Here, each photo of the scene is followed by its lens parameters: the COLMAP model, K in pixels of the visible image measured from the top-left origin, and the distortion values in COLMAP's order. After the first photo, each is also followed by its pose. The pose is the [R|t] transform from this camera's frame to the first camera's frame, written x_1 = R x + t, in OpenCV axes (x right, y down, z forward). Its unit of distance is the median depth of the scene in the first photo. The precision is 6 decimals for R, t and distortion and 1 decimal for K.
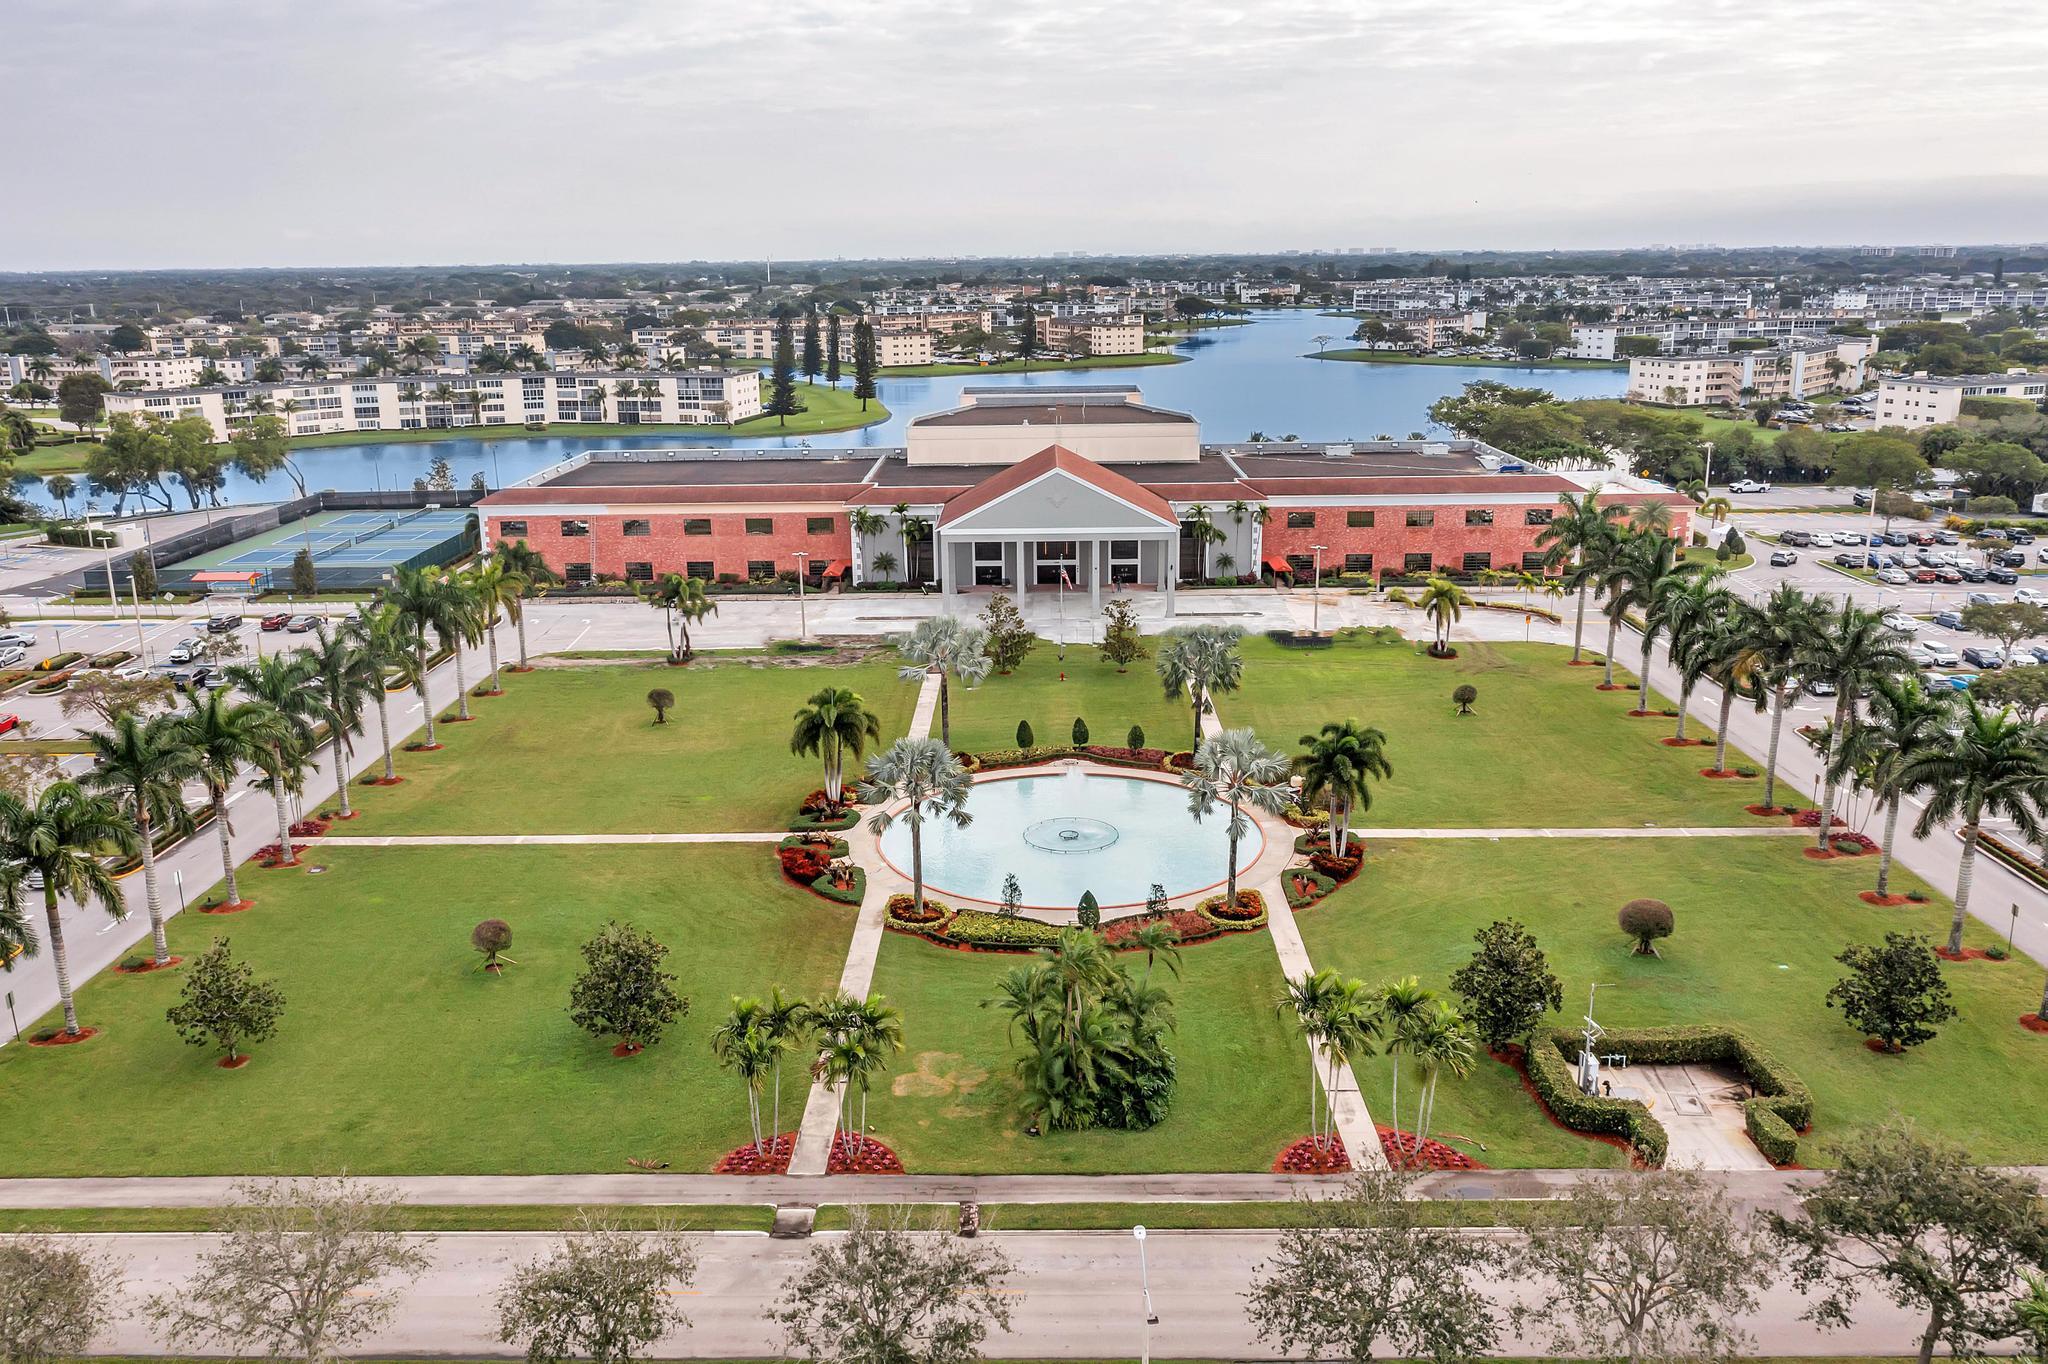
lens RADIAL K [[1619.4, 0, 1022.6], [0, 1619.4, 670.9], [0, 0, 1]] dist [-0.006799, 0.001435]
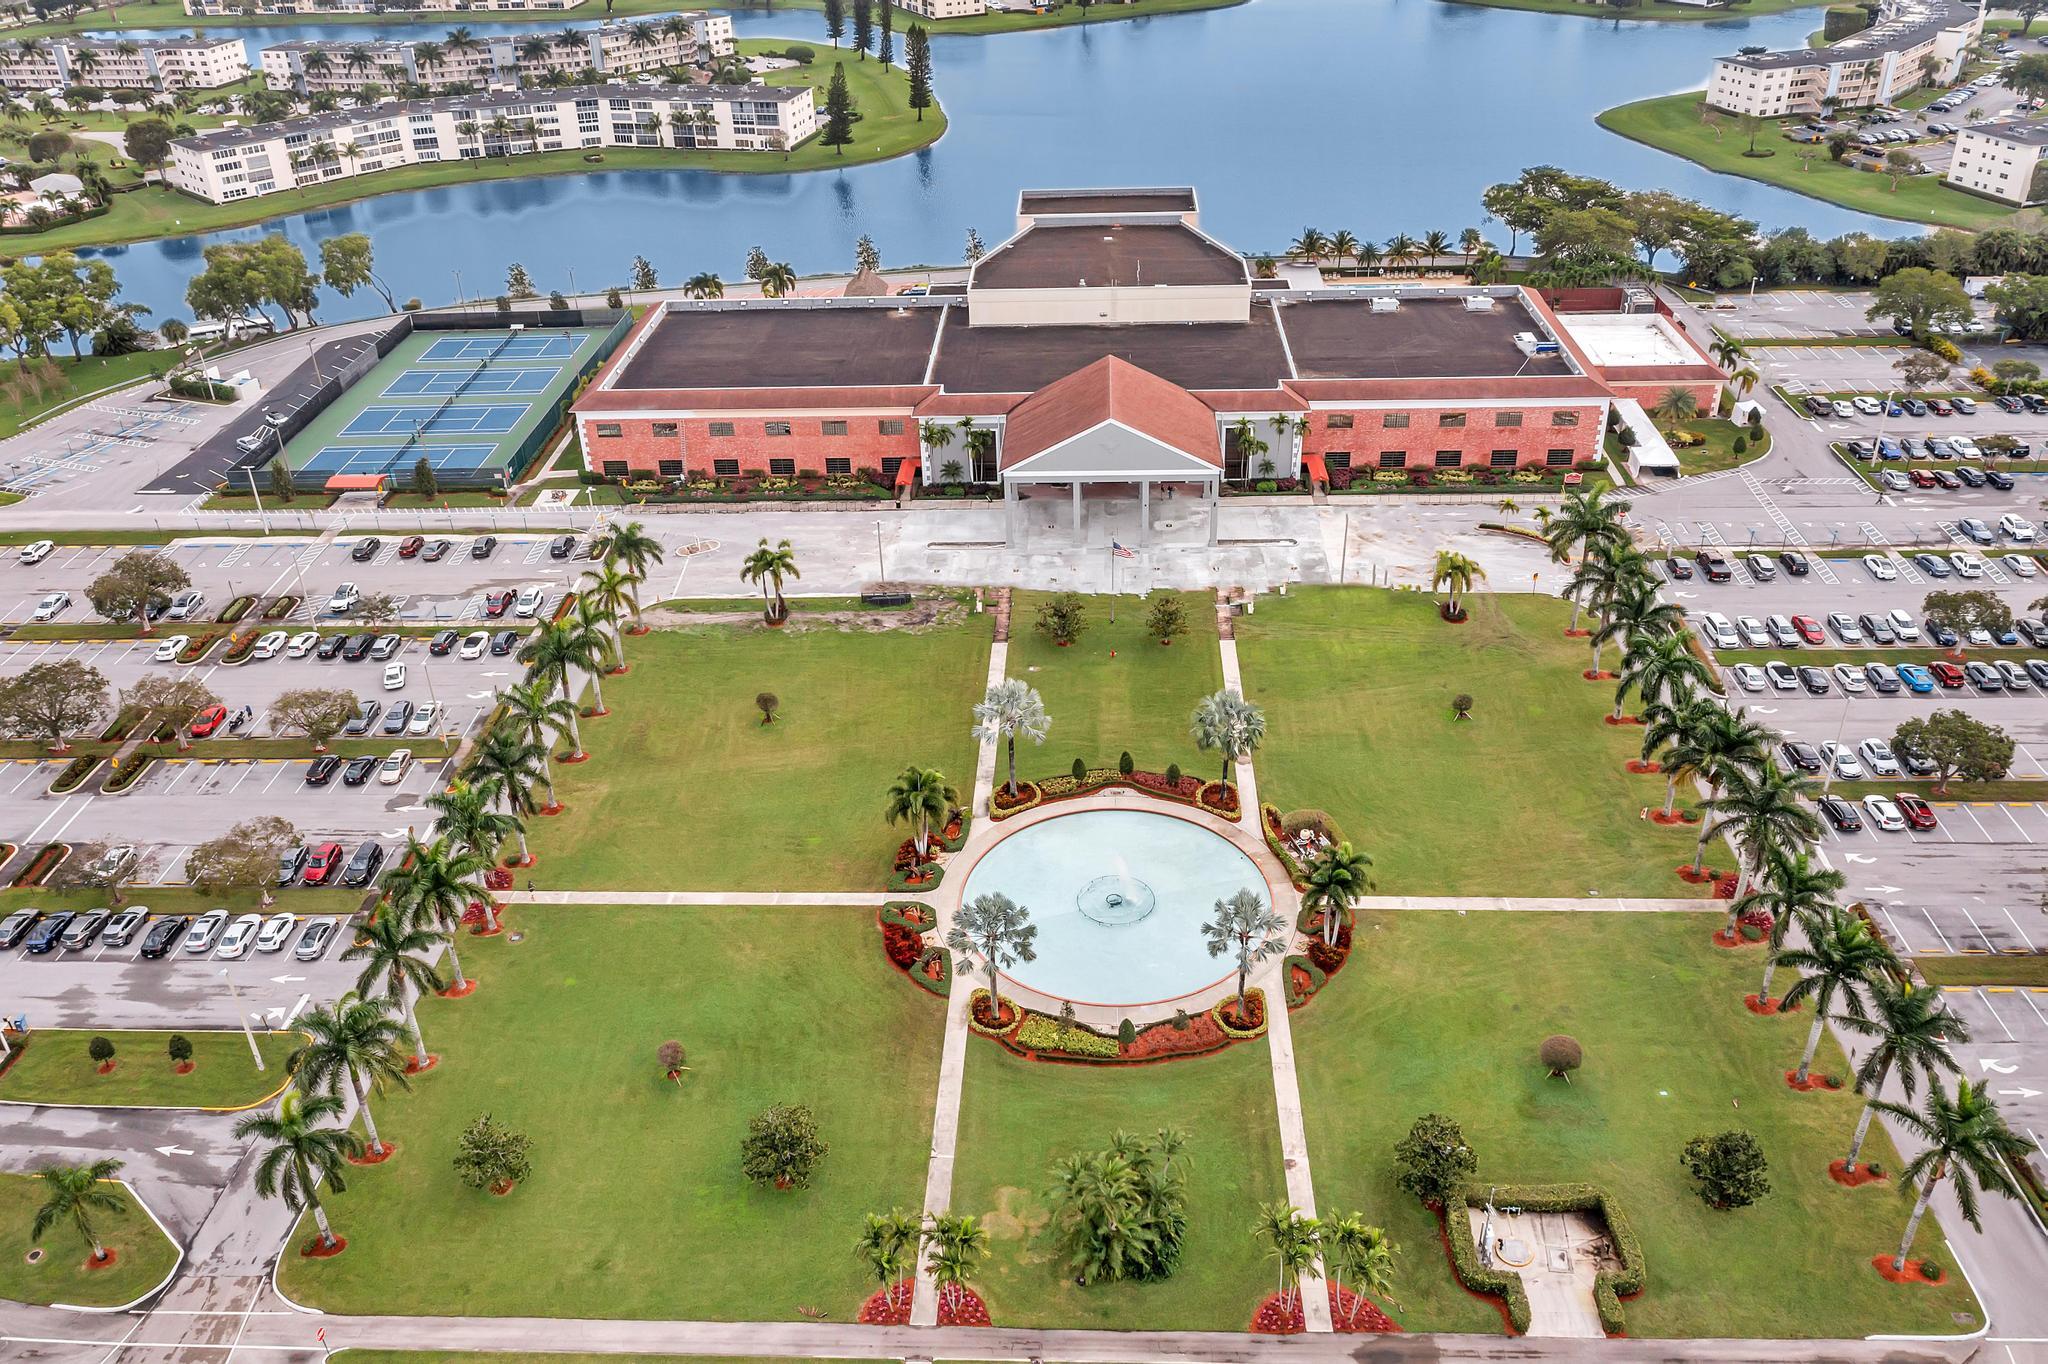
lens RADIAL K [[1619.4, 0, 1022.6], [0, 1619.4, 670.9], [0, 0, 1]] dist [-0.006799, 0.001435]
pose [[0.999310, 0.000089, -0.037145, 0.002764], [0.010082, 0.961806, 0.273545, -0.235743], [0.035751, -0.273731, 0.961142, -0.079941]]
